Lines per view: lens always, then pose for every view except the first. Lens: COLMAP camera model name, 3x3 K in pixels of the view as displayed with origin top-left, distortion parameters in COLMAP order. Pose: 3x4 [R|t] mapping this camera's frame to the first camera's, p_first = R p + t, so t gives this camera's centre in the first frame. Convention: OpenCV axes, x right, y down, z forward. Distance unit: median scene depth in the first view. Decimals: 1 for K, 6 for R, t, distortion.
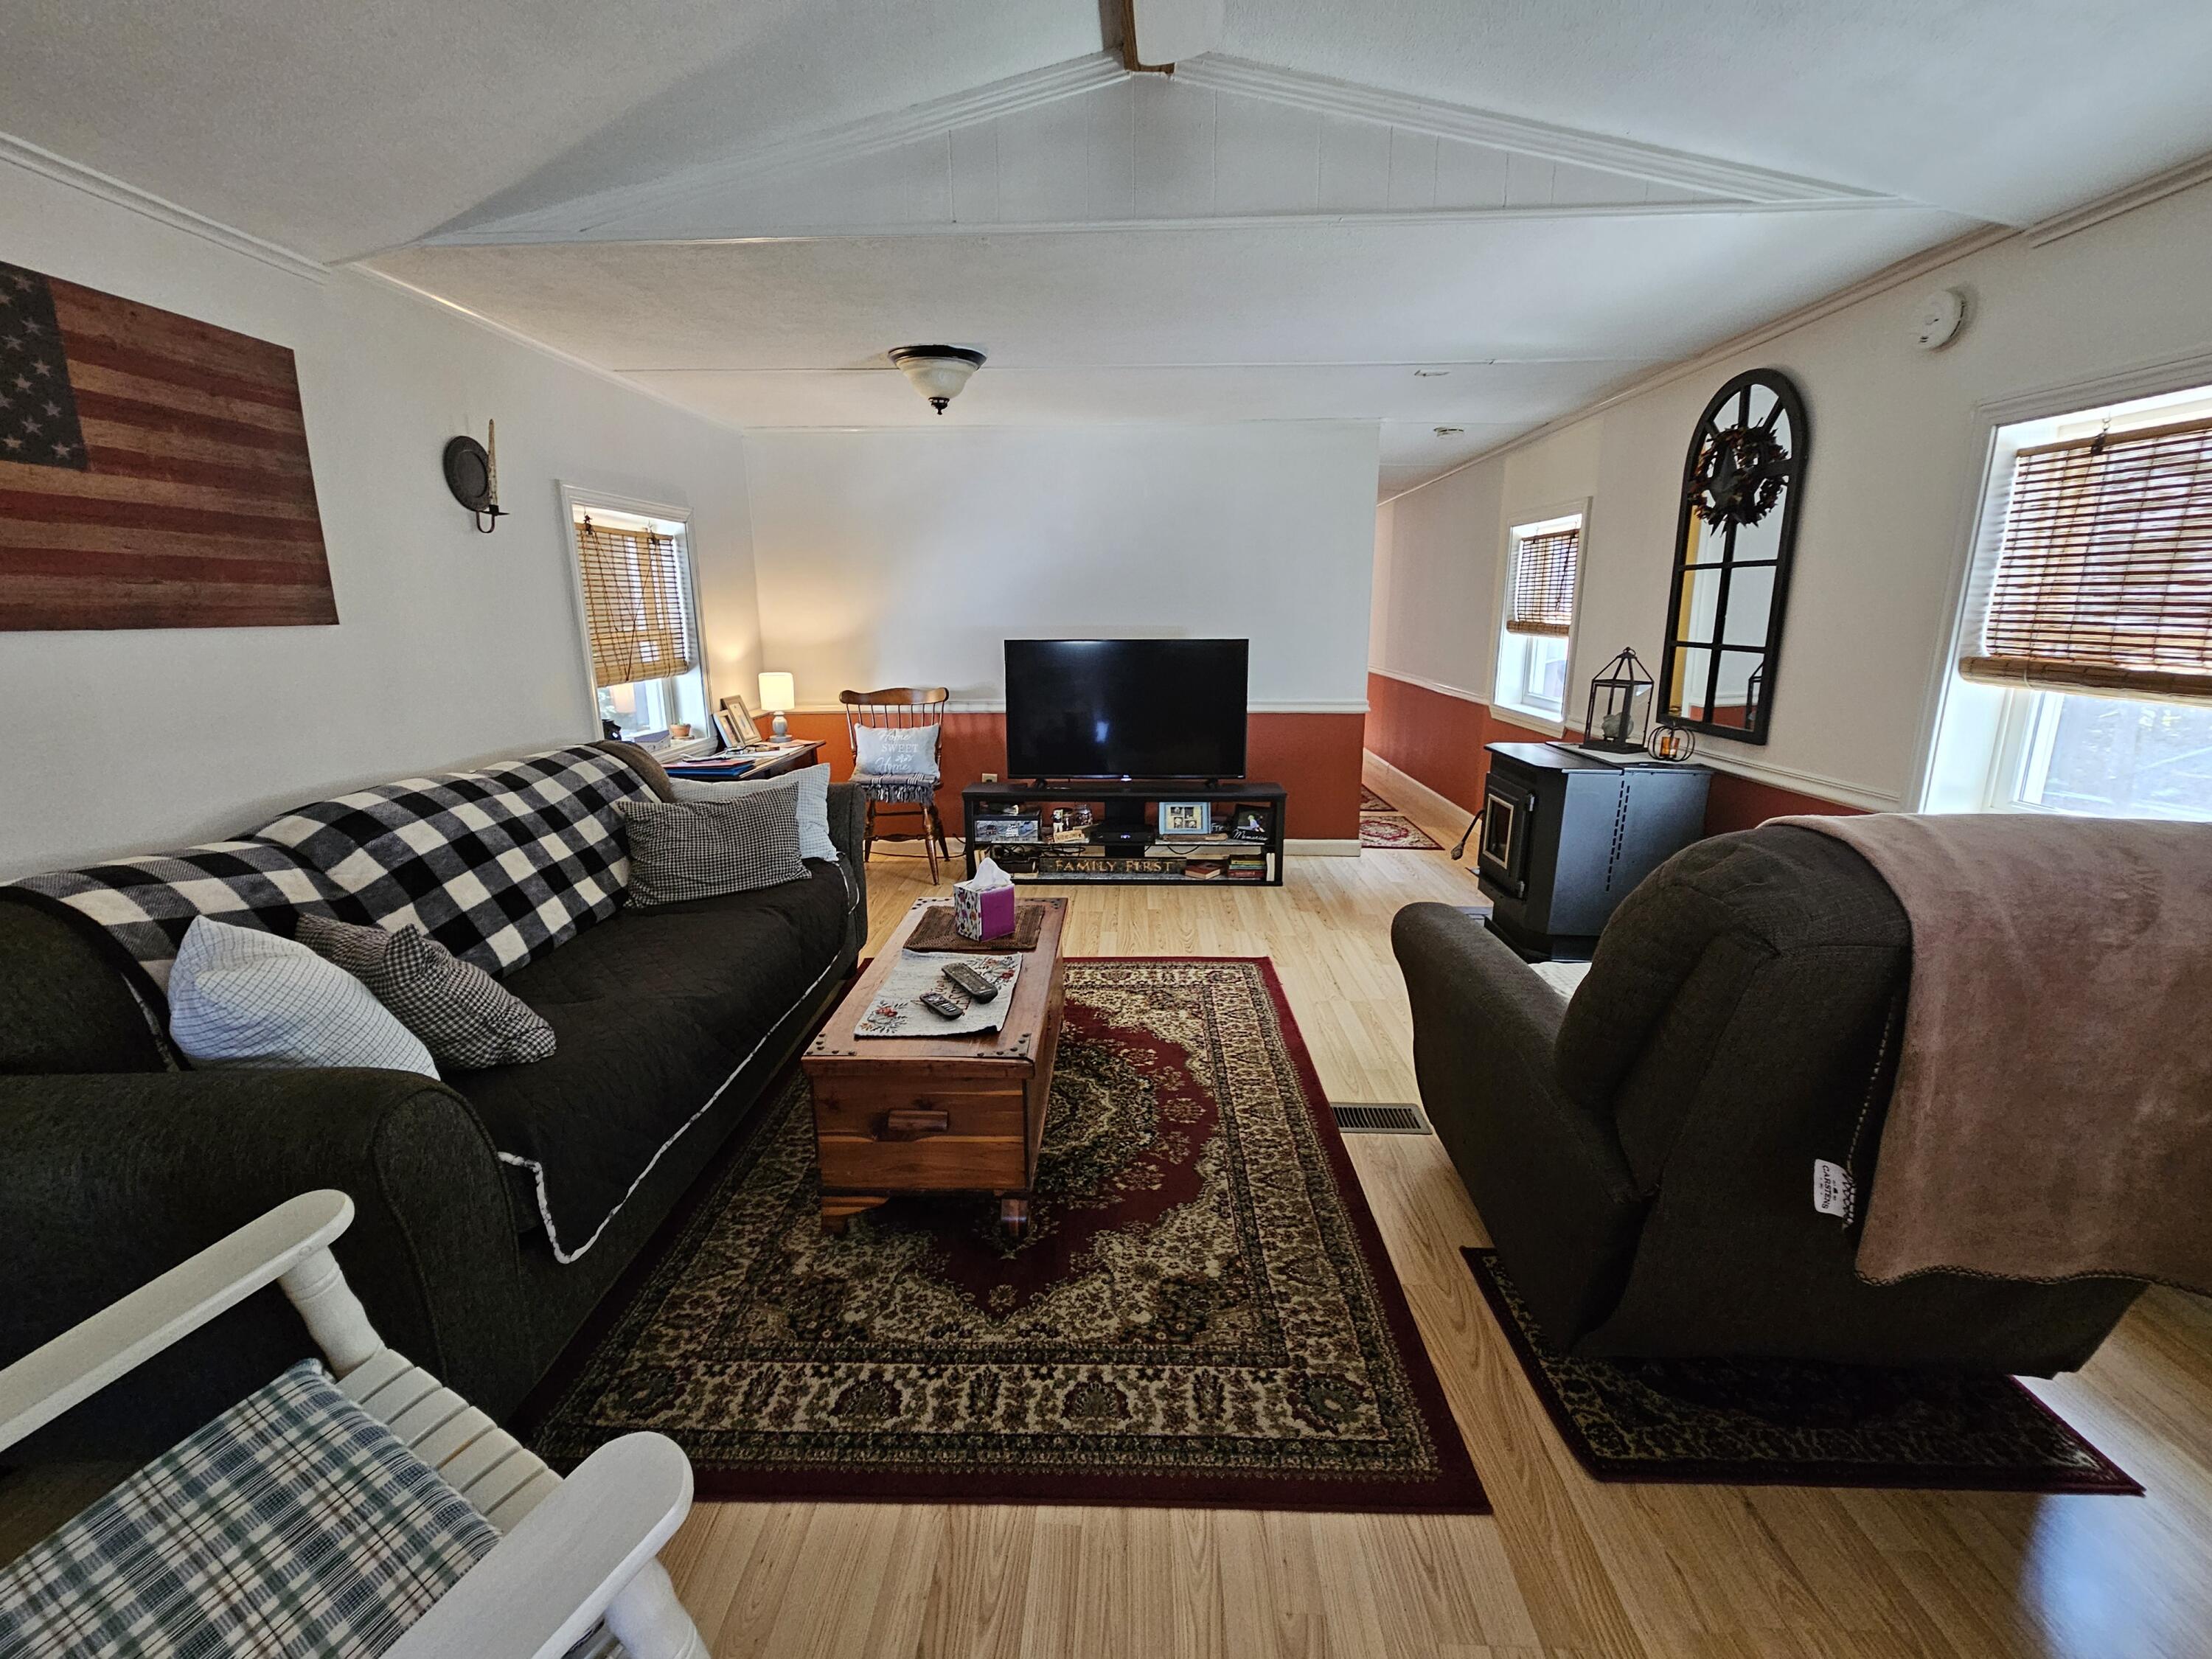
lens RADIAL K [[912.1, 0, 1105.1], [0, 912.1, 819.7], [0, 0, 1]] dist [-0.000805, 0.000853]
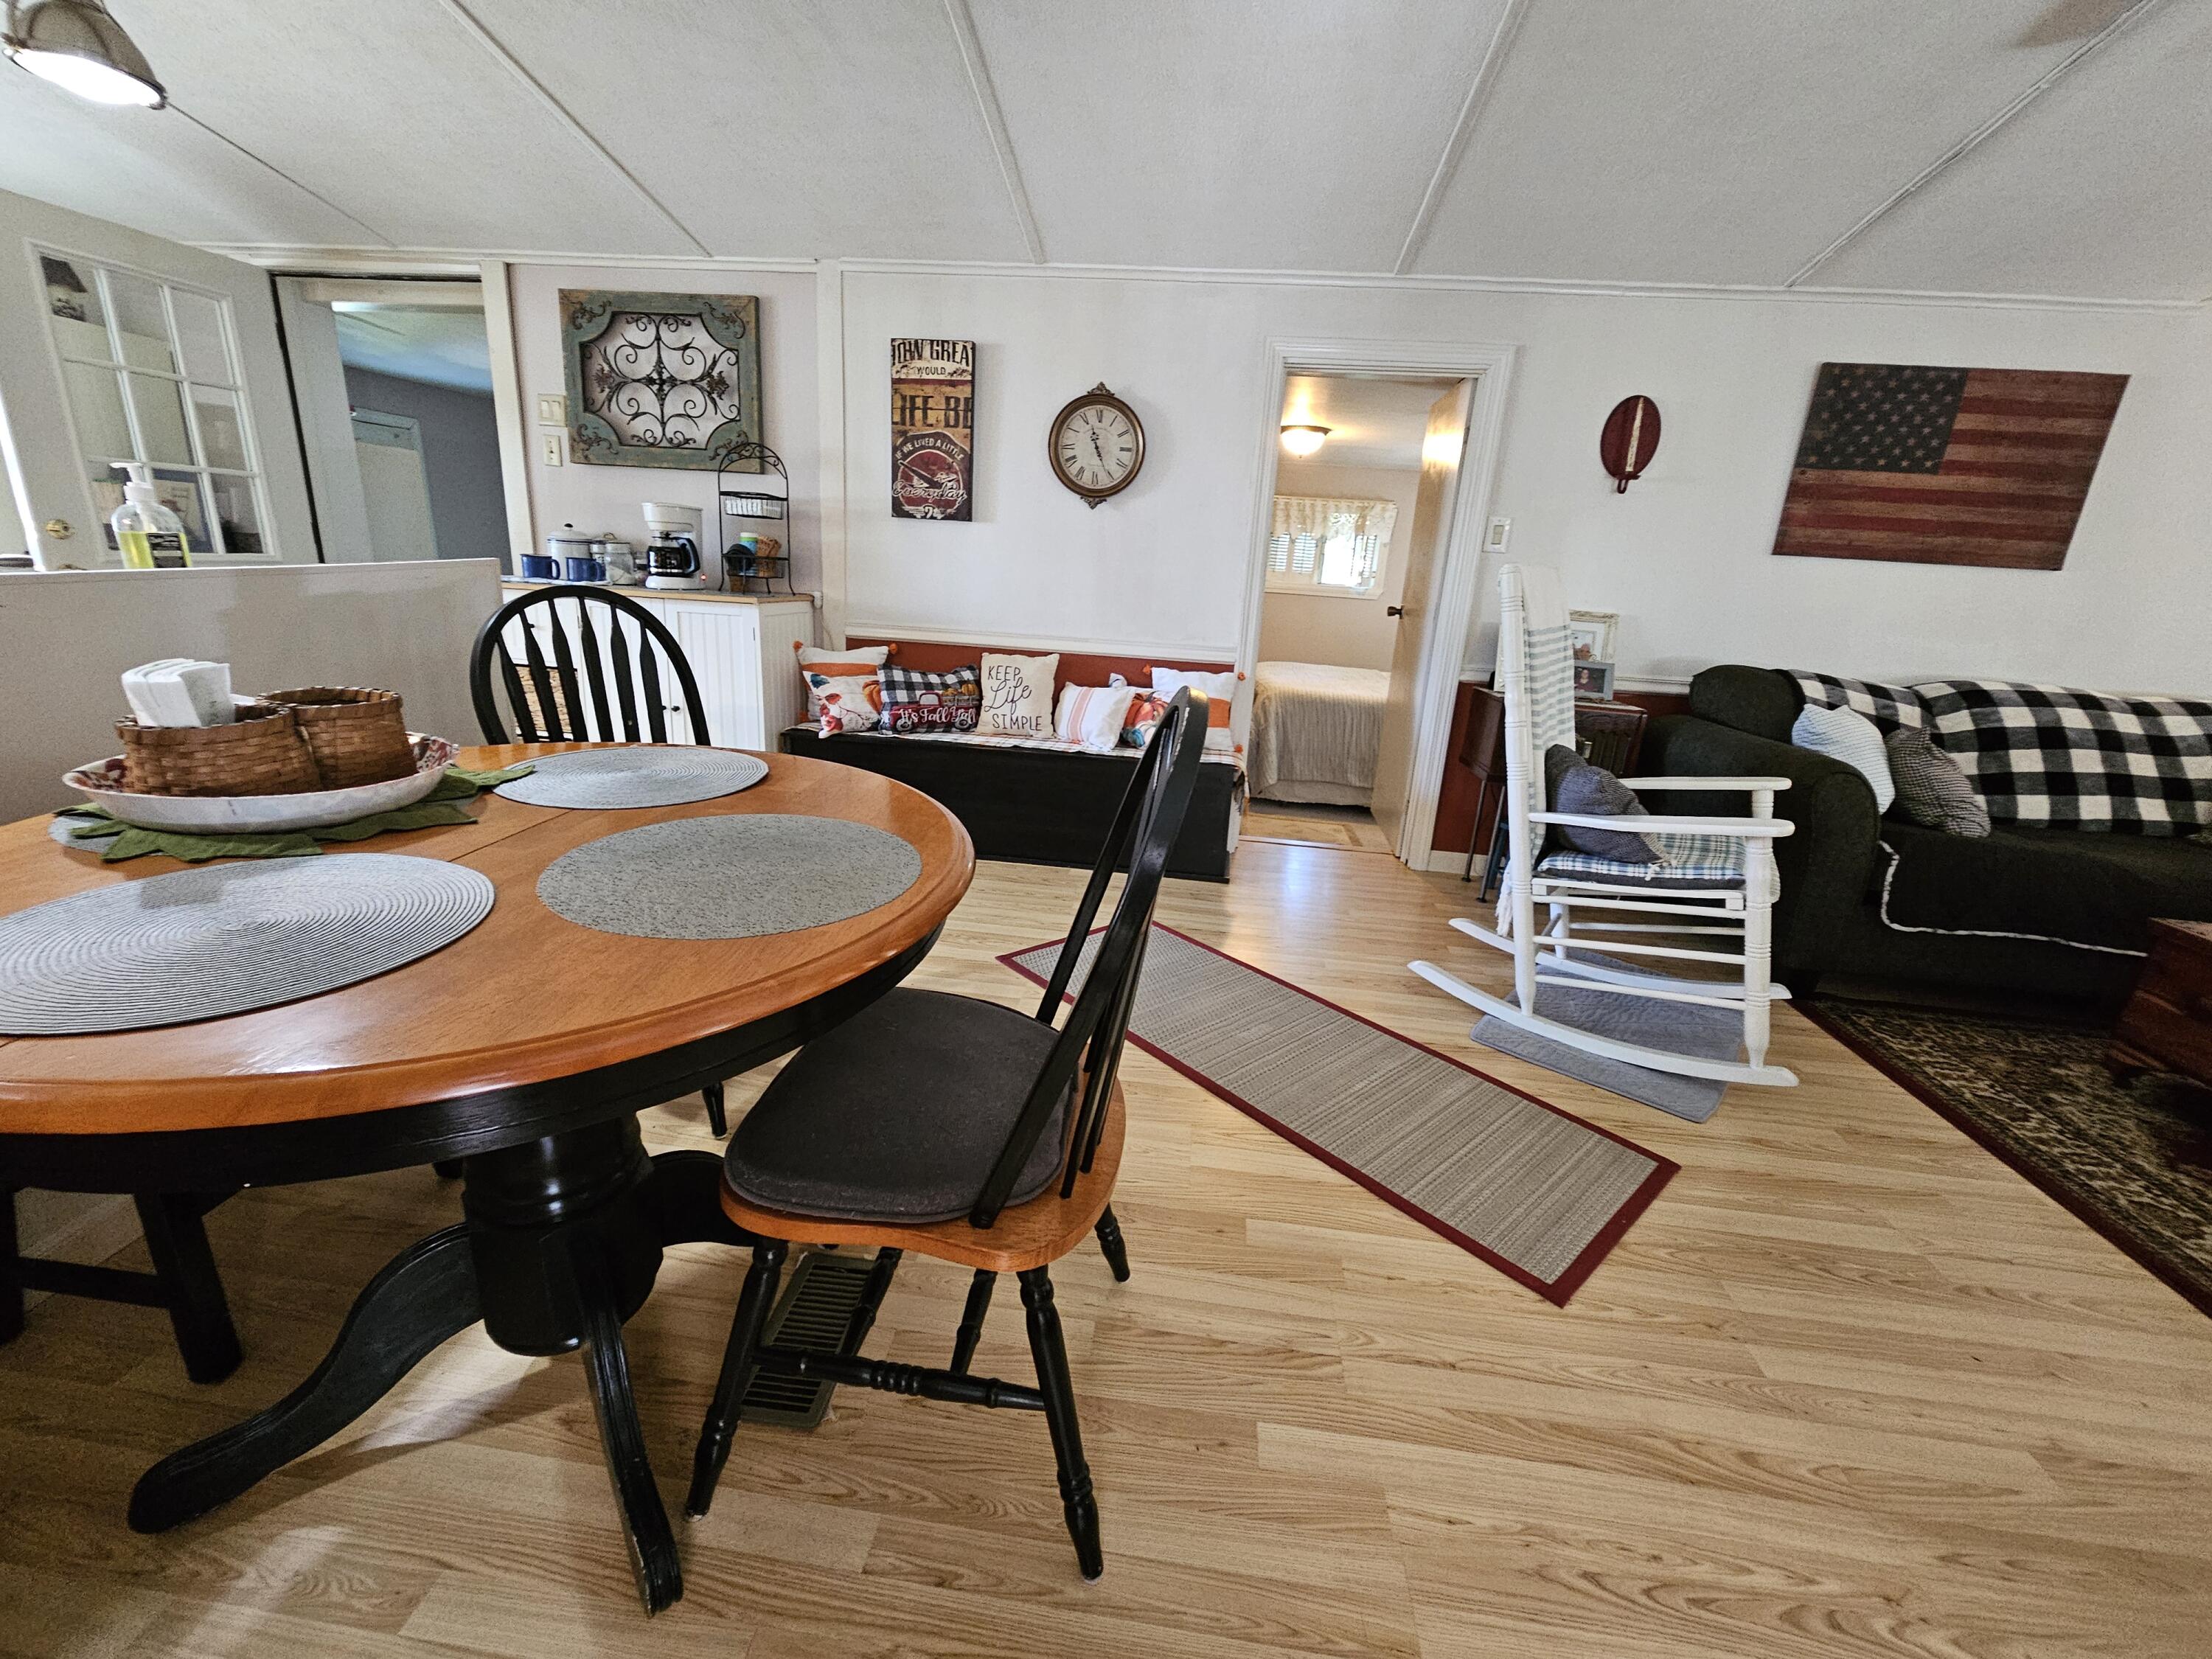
lens RADIAL K [[912.1, 0, 1102.3], [0, 912.1, 815.5], [0, 0, 1]] dist [-0.000805, 0.000853]
pose [[-0.073742, 0.277646, -0.957849, 0.812601], [-0.283186, 0.915098, 0.287055, 0.164889], [0.956226, 0.292417, 0.011145, -0.359826]]
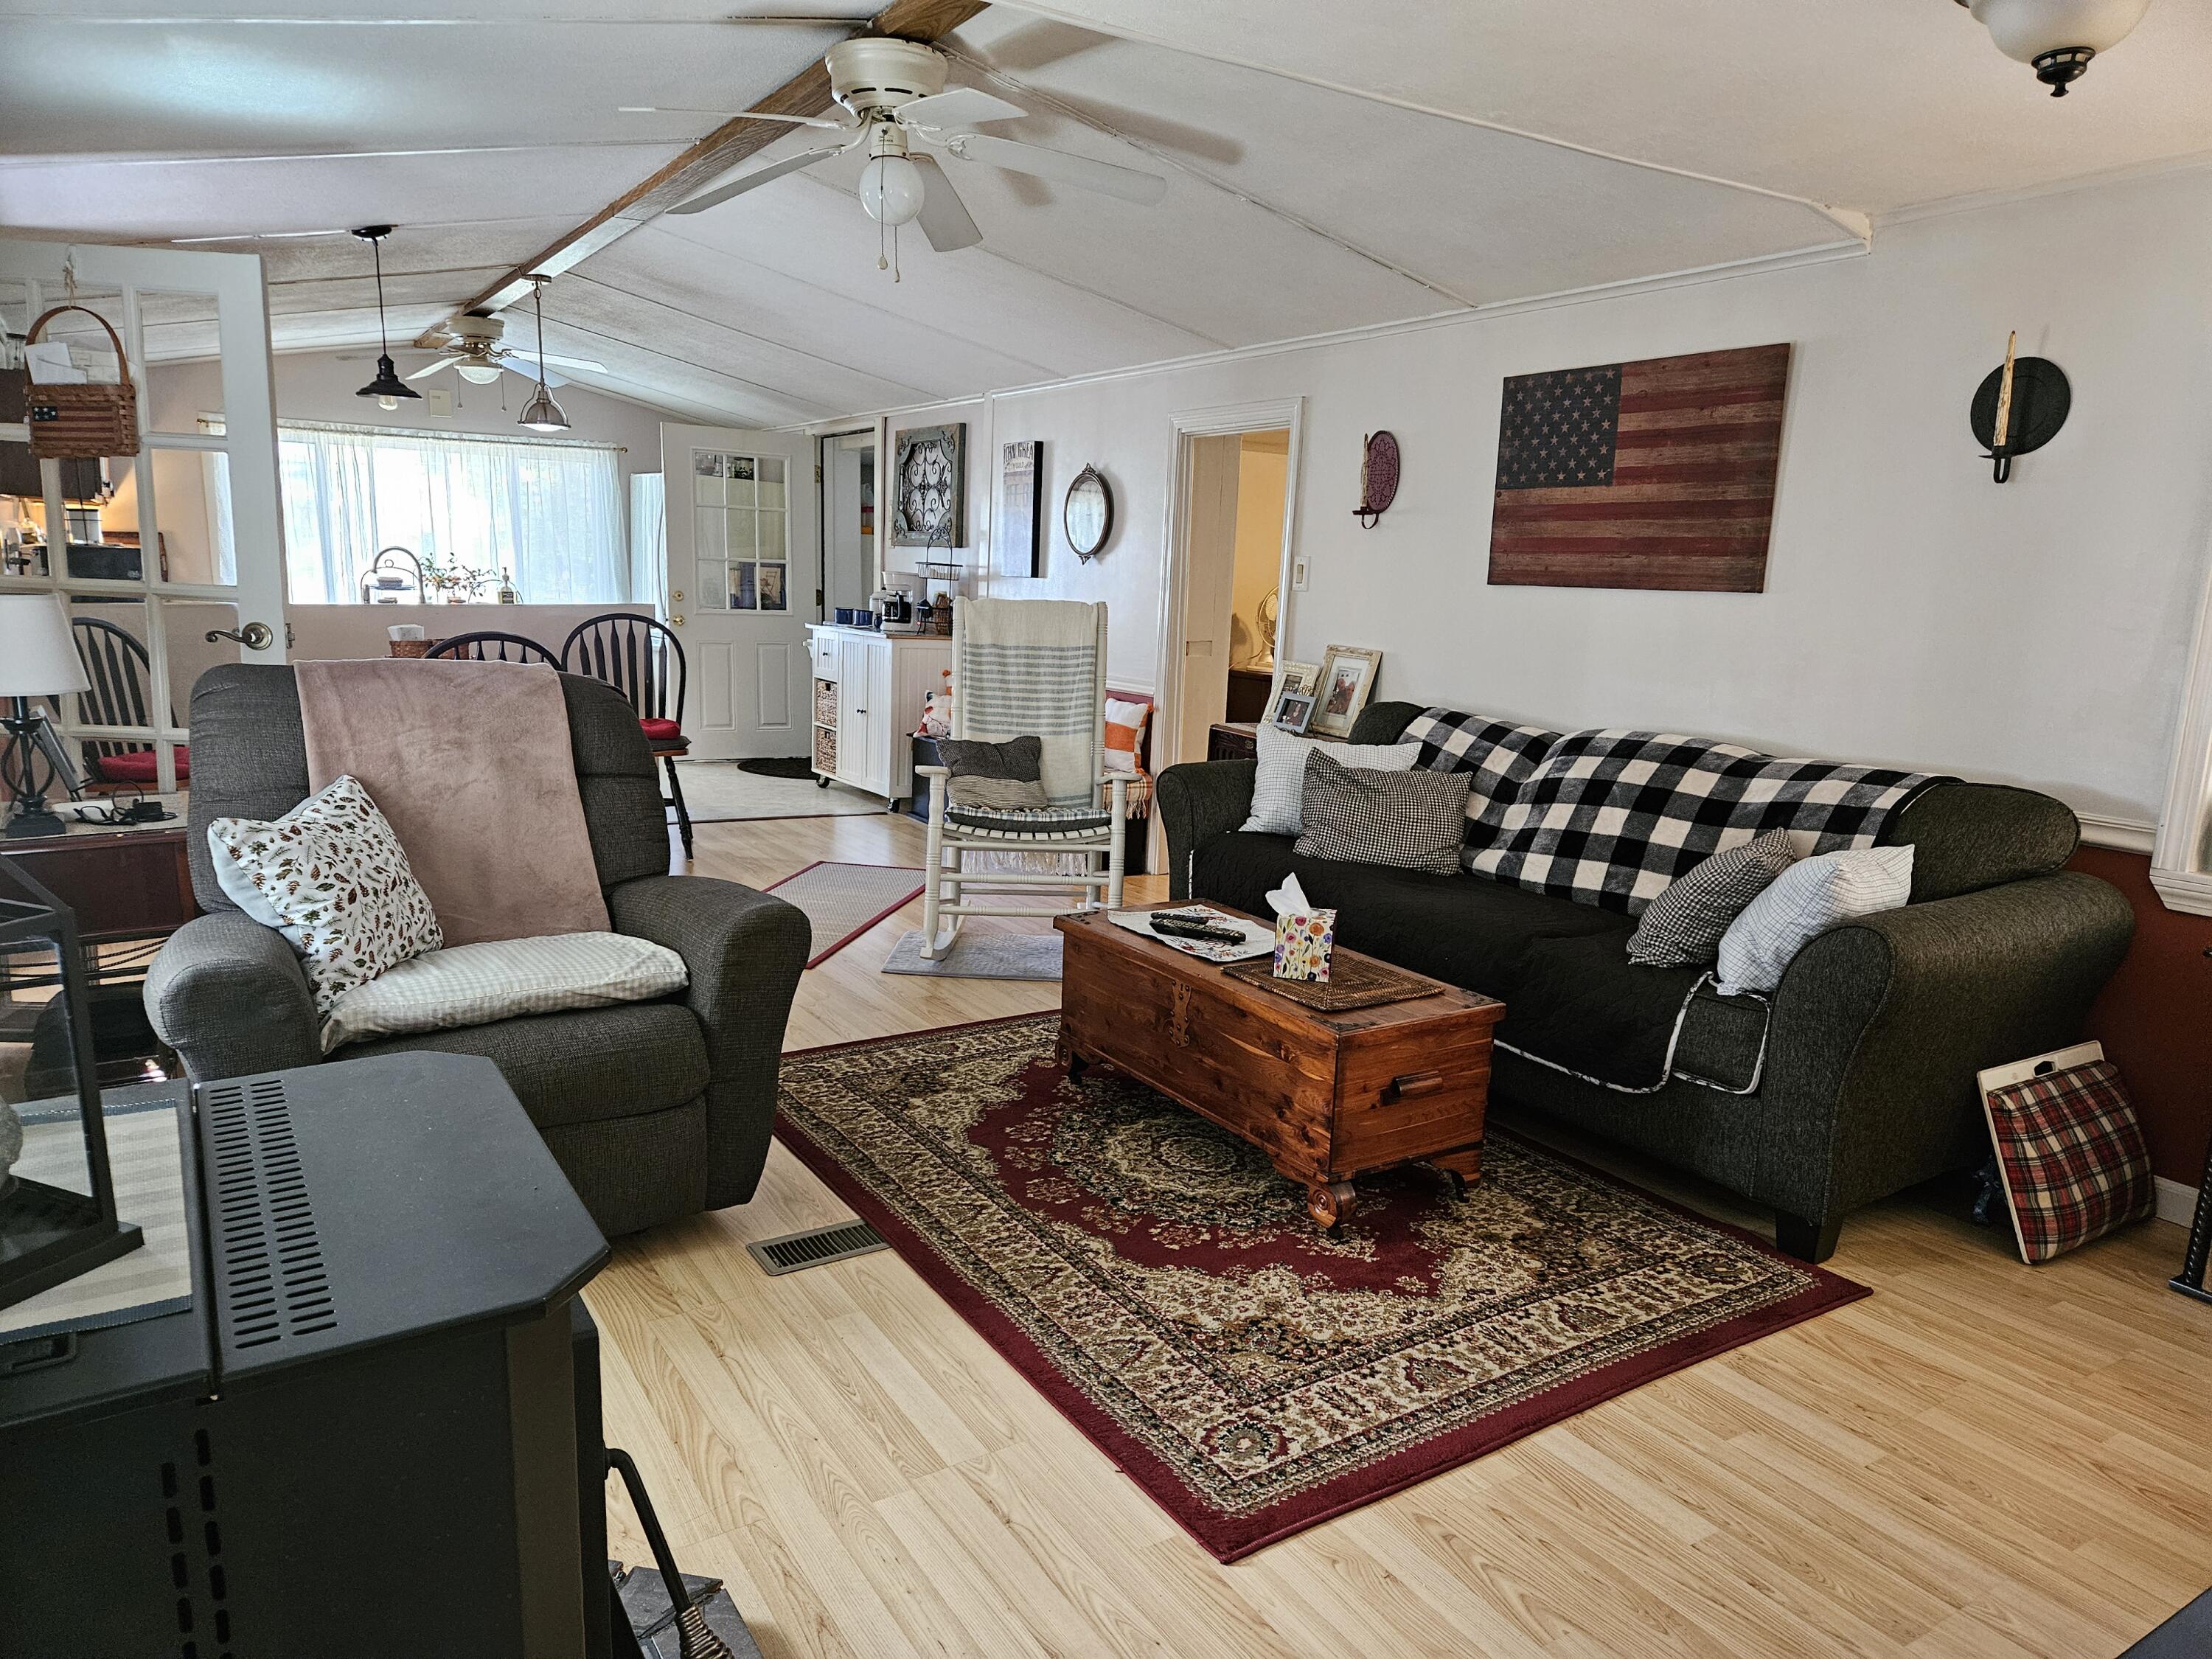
lens RADIAL K [[1471.4, 0, 1115.0], [0, 1471.4, 872.7], [0, 0, 1]] dist [0.050320, -0.015161]
pose [[-0.822846, 0.094262, -0.560392, 0.885130], [-0.157302, 0.909829, 0.384014, -0.523633], [0.546059, 0.404135, -0.733822, 2.245344]]
